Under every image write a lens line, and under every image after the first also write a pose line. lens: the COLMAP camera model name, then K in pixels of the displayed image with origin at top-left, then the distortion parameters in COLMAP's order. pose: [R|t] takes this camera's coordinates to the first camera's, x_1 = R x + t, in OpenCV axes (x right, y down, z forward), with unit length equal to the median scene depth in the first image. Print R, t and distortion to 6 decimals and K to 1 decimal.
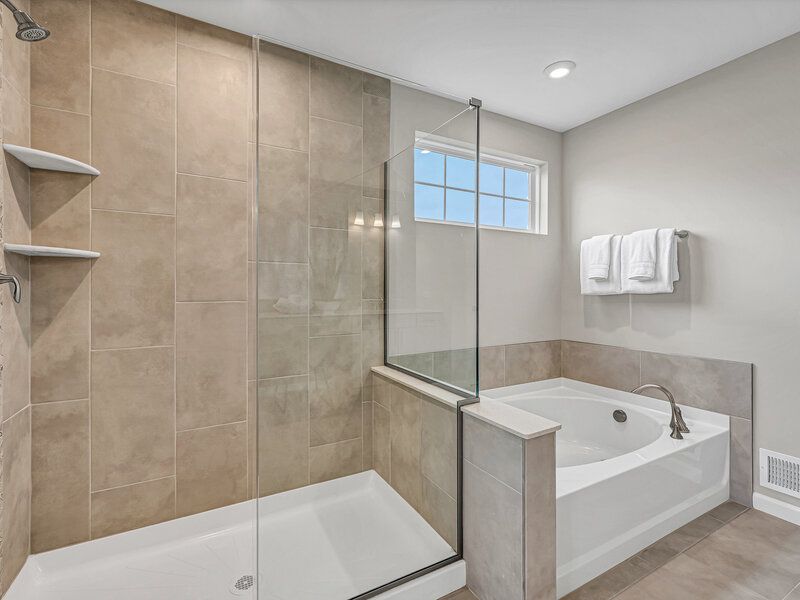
lens RADIAL K [[363.5, 0, 389.6], [0, 363.5, 292.4], [0, 0, 1]] dist [0.000651, 0.000070]
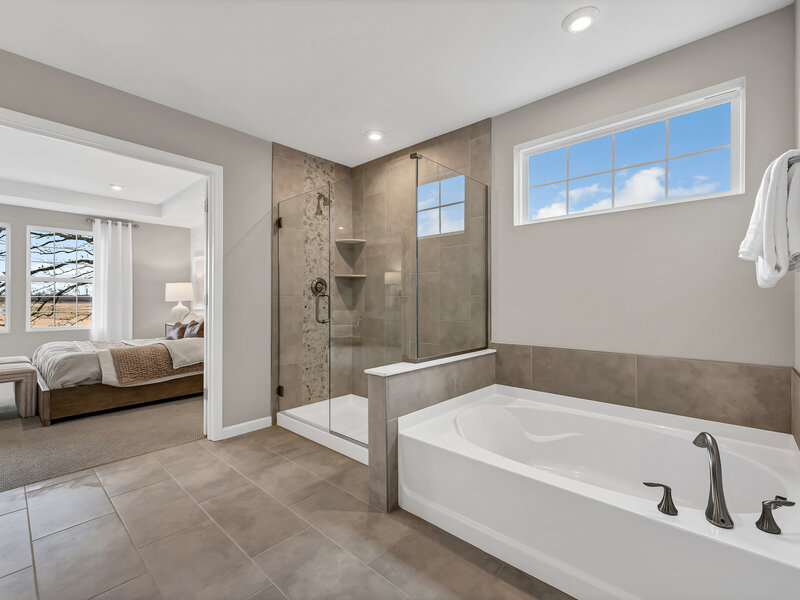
lens RADIAL K [[364.0, 0, 403.9], [0, 364.0, 297.5], [0, 0, 1]] dist [0.000701, 0.000214]
pose [[0.347302, -0.002682, -0.937749, 1.017231], [-0.004942, 0.999977, -0.004690, 0.031445], [0.937740, 0.006263, 0.347281, 0.291578]]
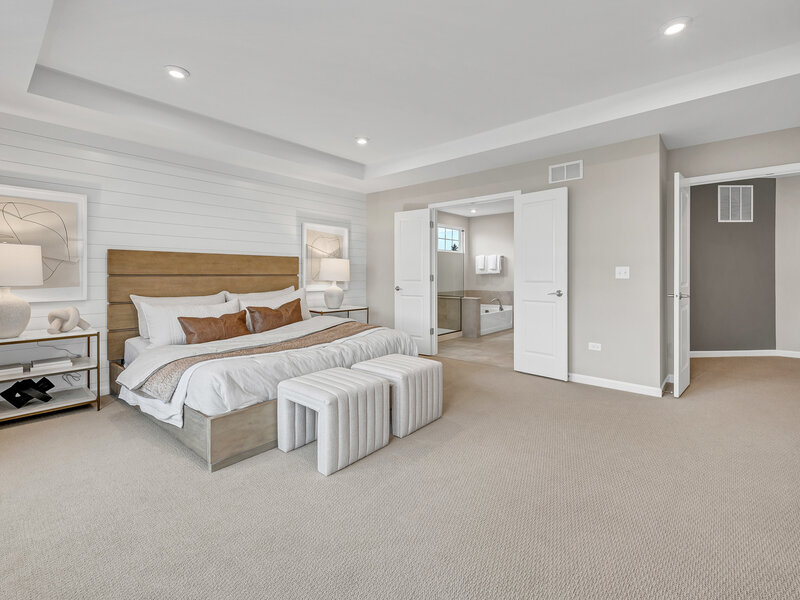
lens RADIAL K [[364.0, 0, 403.9], [0, 364.0, 297.5], [0, 0, 1]] dist [0.000701, 0.000214]
pose [[0.932892, -0.044717, 0.357371, -1.422114], [0.017461, 0.996711, 0.079136, -0.064375], [-0.359734, -0.067586, 0.930604, -2.049090]]
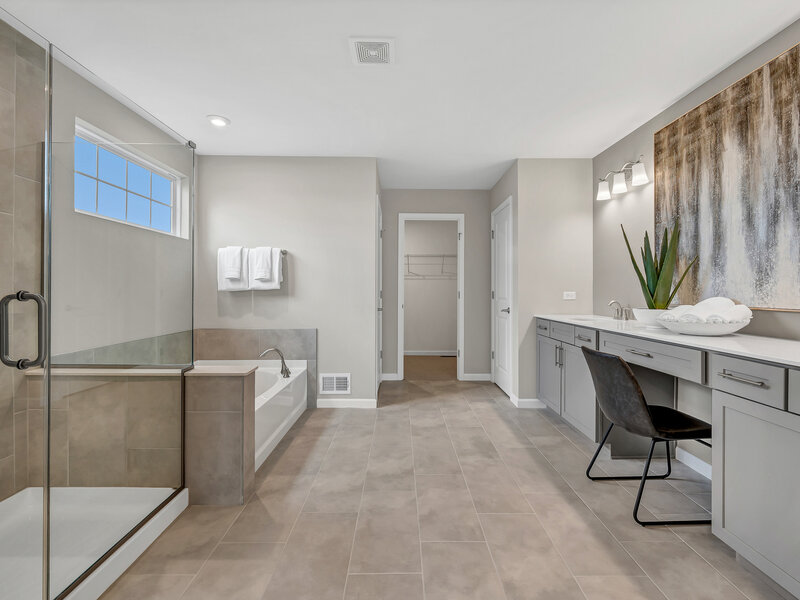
lens RADIAL K [[364.0, 0, 403.9], [0, 364.0, 297.5], [0, 0, 1]] dist [0.000701, 0.000214]
pose [[0.456599, -0.013775, 0.889566, -0.389868], [-0.003615, 0.999843, 0.017338, 0.006967], [-0.889665, -0.011132, 0.456477, -0.200890]]
